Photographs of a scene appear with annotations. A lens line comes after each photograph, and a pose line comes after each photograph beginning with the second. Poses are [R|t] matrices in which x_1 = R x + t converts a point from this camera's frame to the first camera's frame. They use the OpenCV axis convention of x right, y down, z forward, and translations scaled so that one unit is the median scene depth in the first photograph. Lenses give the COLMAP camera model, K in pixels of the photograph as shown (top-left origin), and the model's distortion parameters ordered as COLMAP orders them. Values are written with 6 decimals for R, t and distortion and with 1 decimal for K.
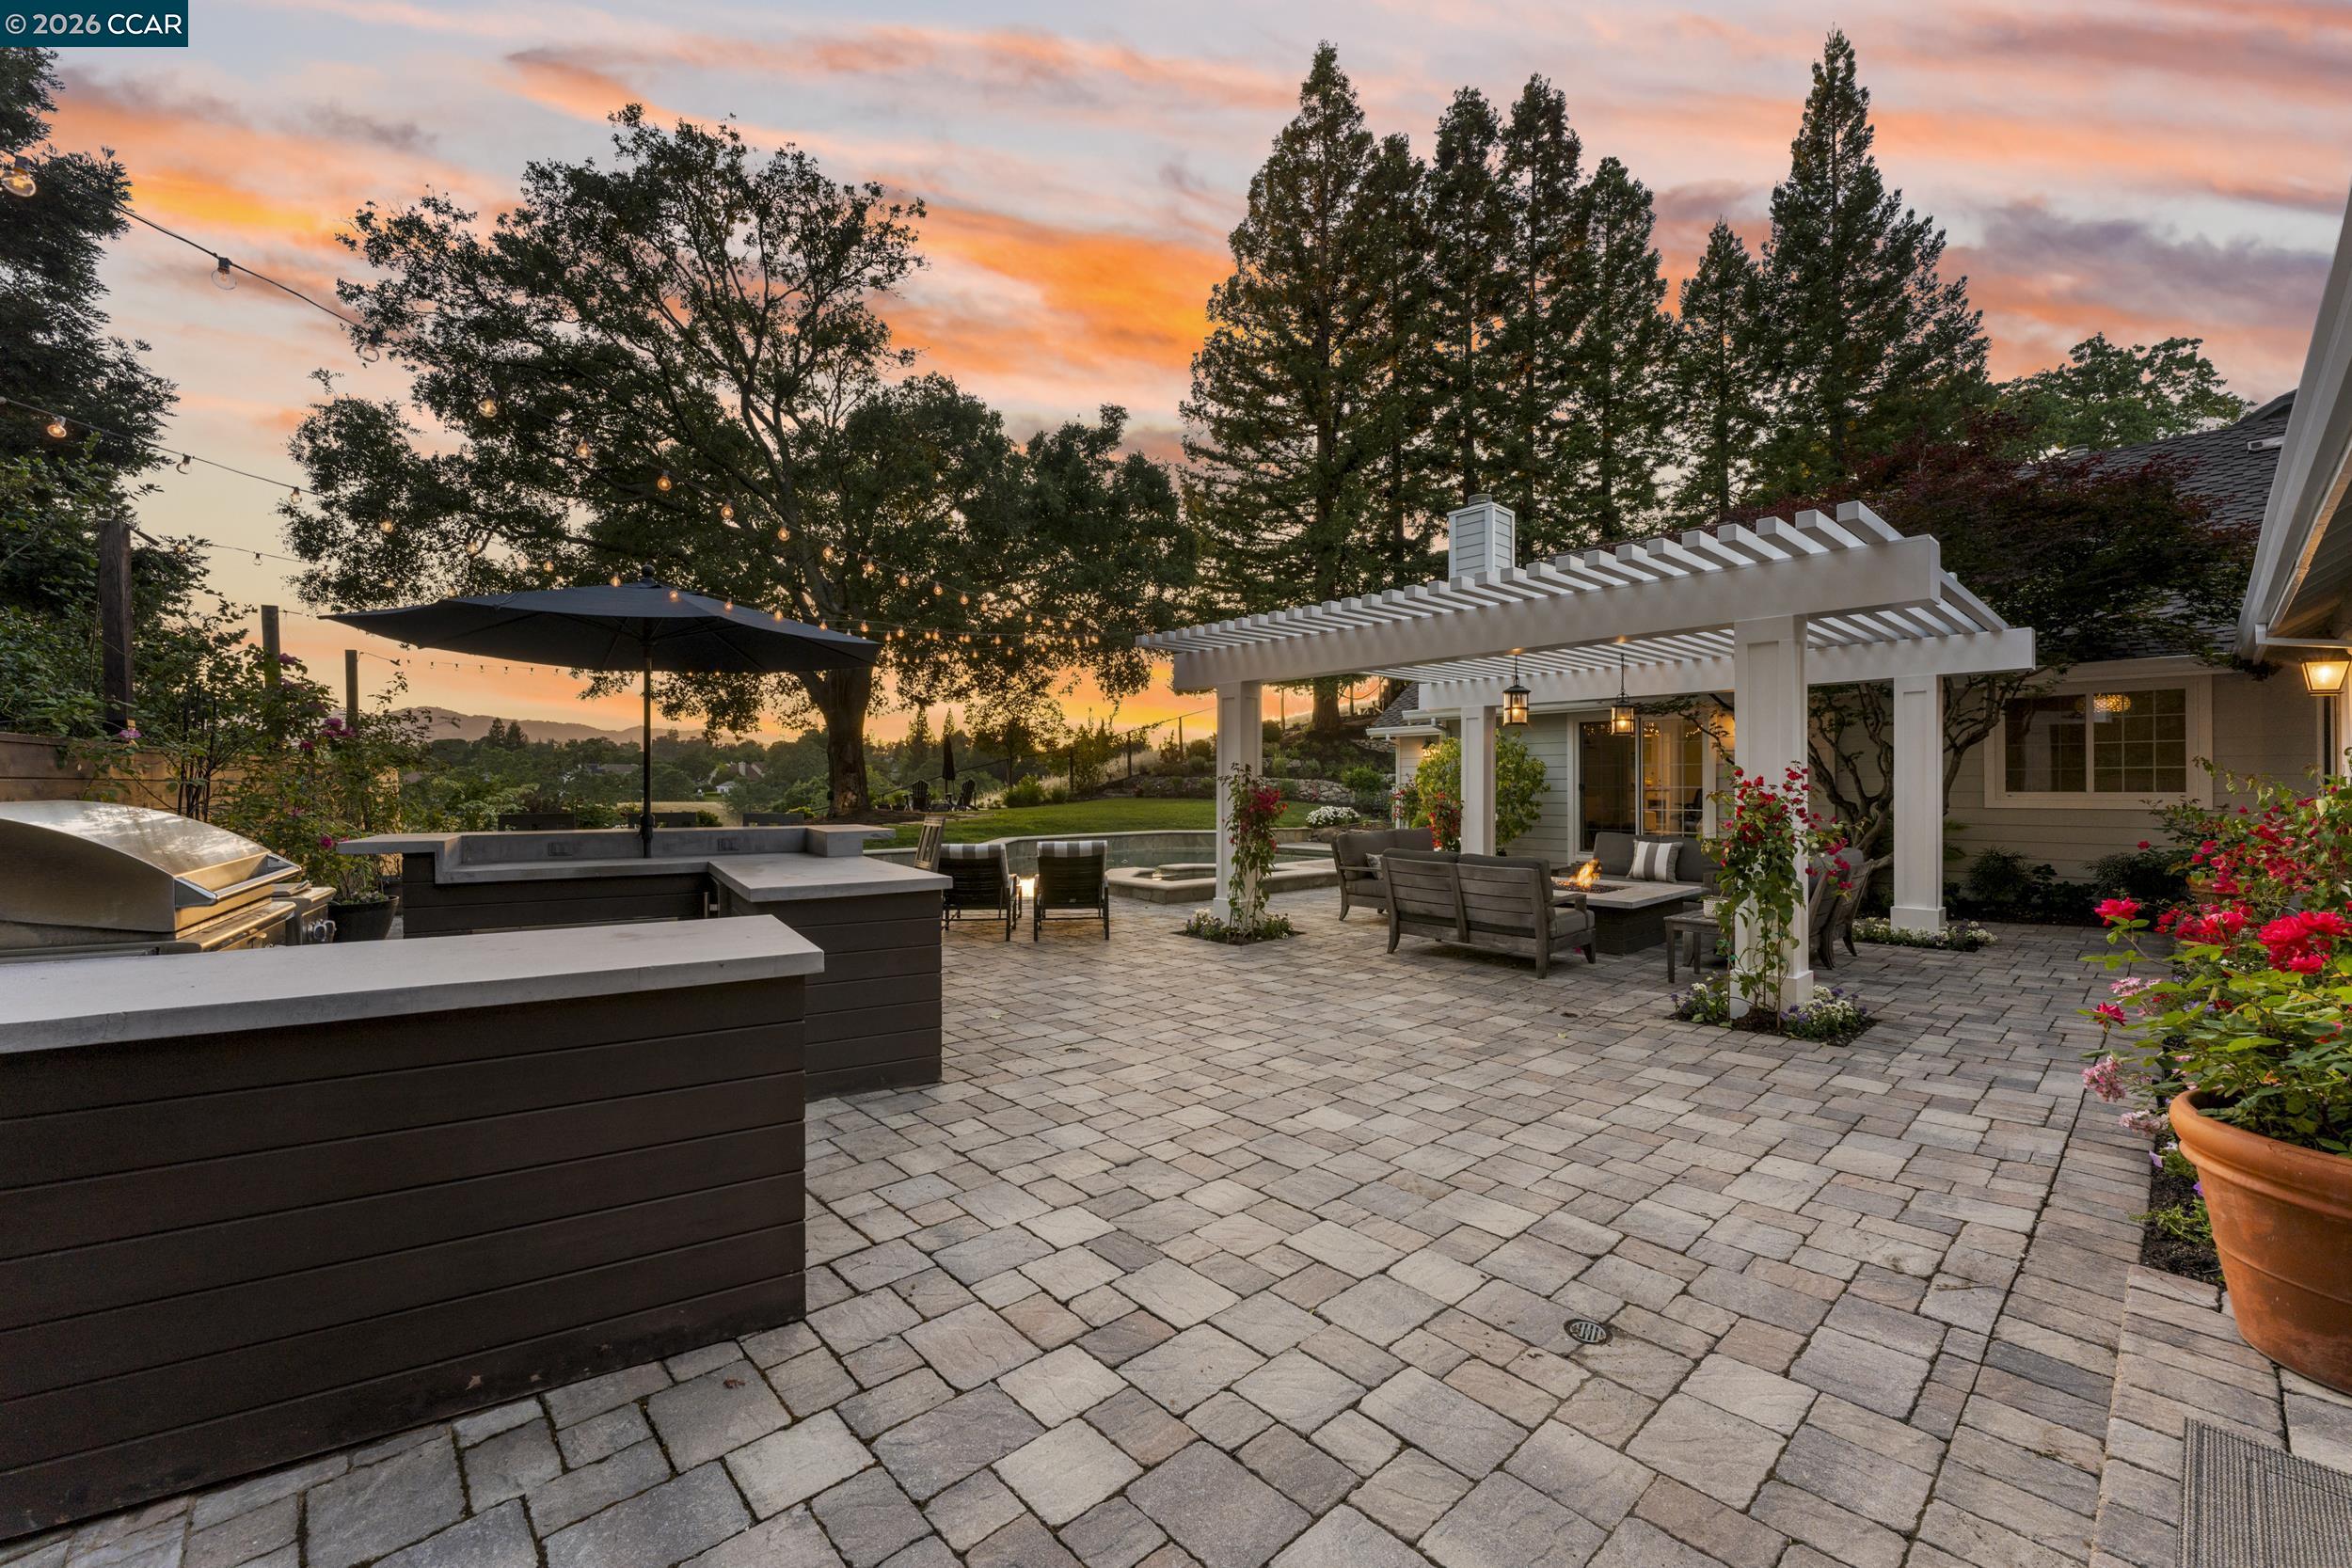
lens RADIAL K [[933.0, 0, 1191.8], [0, 933.0, 770.5], [0, 0, 1]] dist [-0.001021, -0.000022]
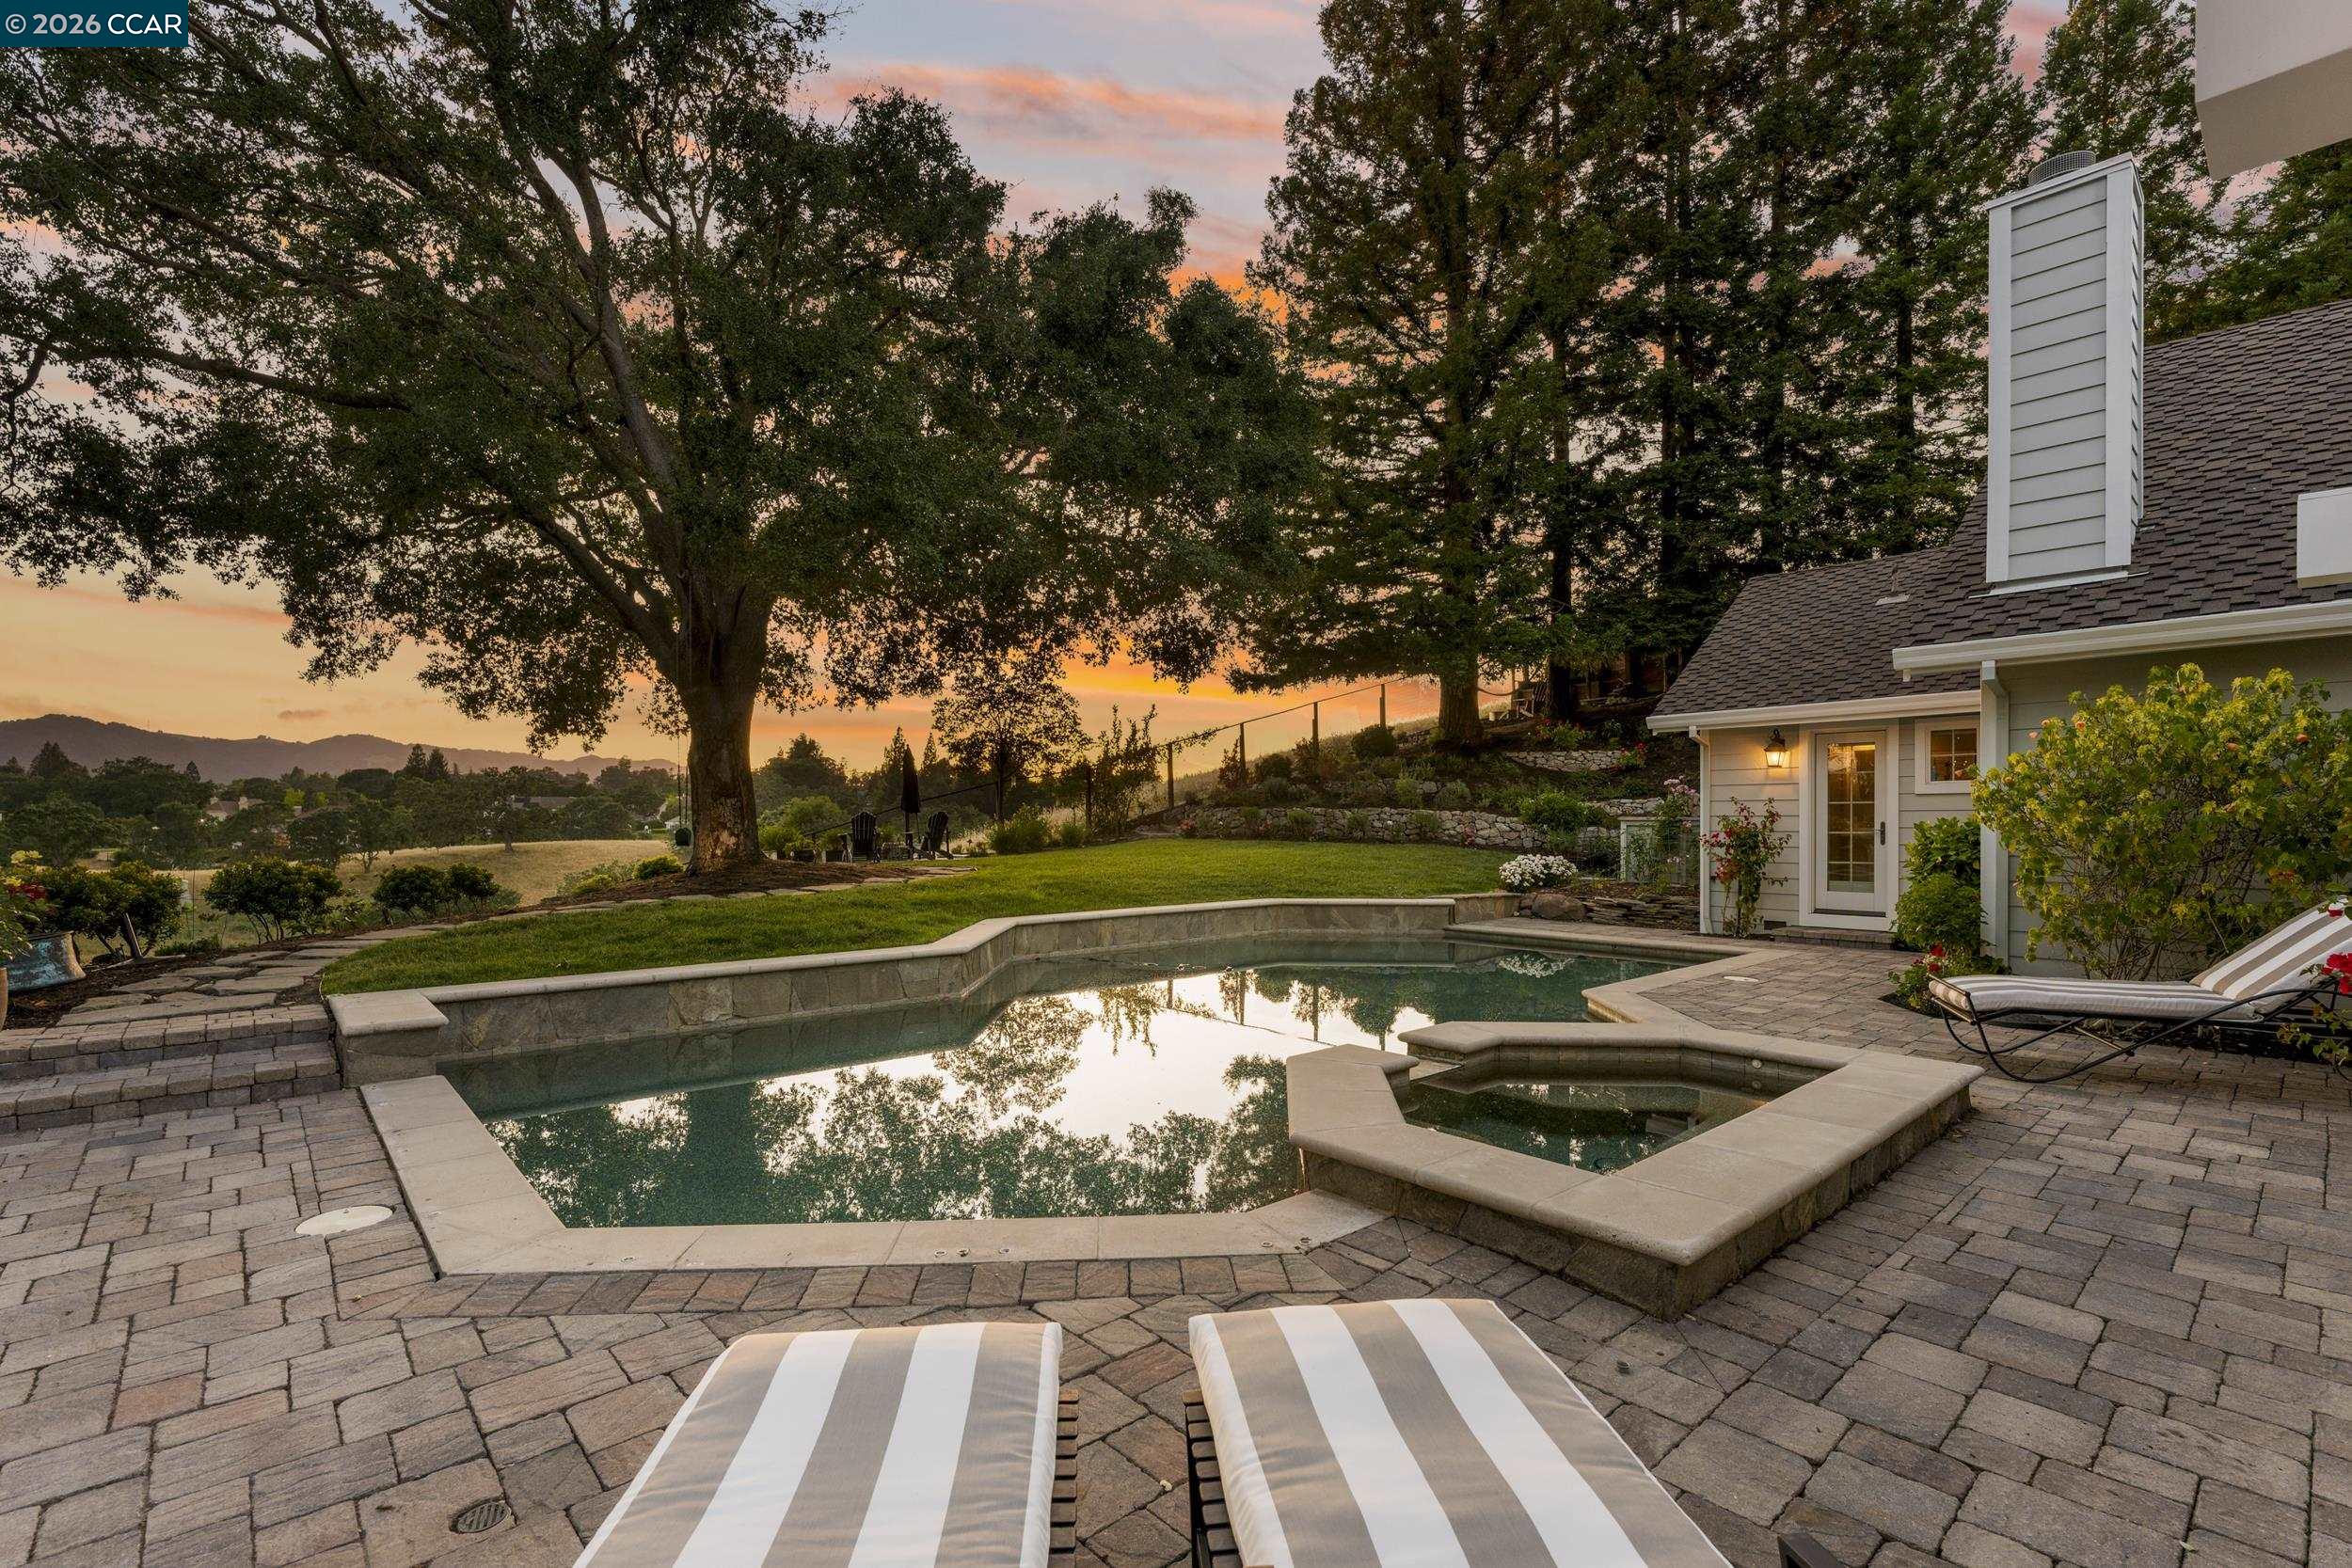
lens RADIAL K [[986.1, 0, 1162.3], [0, 986.1, 805.6], [0, 0, 1]] dist [-0.004496, 0.000851]
pose [[0.999585, -0.001121, -0.028770, -0.057647], [0.001128, 0.999999, 0.000235, 0.005296], [0.028770, -0.000267, 0.999586, 0.291295]]
